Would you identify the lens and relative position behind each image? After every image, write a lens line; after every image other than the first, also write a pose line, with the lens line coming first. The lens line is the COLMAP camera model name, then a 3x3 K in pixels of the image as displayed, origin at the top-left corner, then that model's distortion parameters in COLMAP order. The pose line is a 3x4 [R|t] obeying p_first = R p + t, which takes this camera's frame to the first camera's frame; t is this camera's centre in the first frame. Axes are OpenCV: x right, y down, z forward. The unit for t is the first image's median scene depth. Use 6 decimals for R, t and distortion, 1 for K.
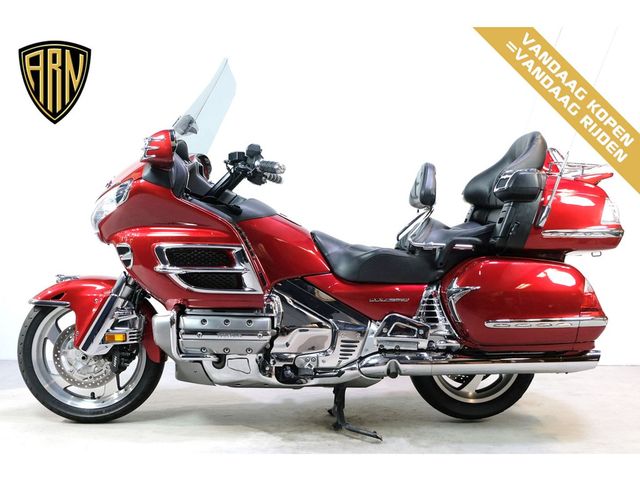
lens RADIAL K [[772.1, 0, 320.0], [0, 772.1, 240.0], [0, 0, 1]] dist [0.005547, -0.003798]
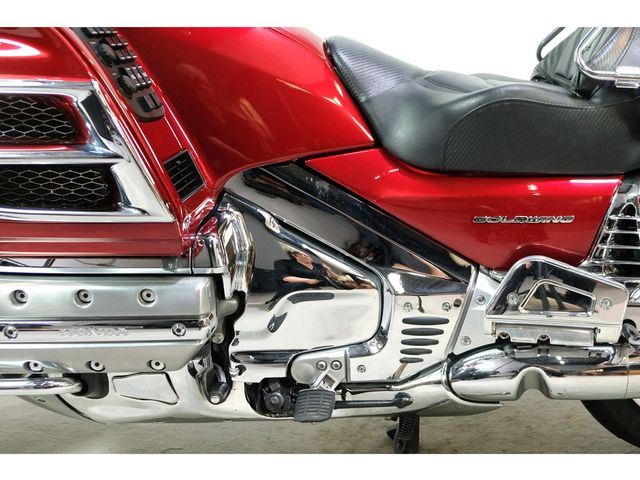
lens RADIAL K [[505.4, 0, 389.8], [0, 505.4, 192.6], [0, 0, 1]] dist [0.002890, 0.001160]
pose [[0.993722, -0.024758, 0.109102, -0.007345], [-0.007335, 0.958688, 0.284364, -0.008299], [-0.111635, -0.283379, 0.952488, 0.767769]]
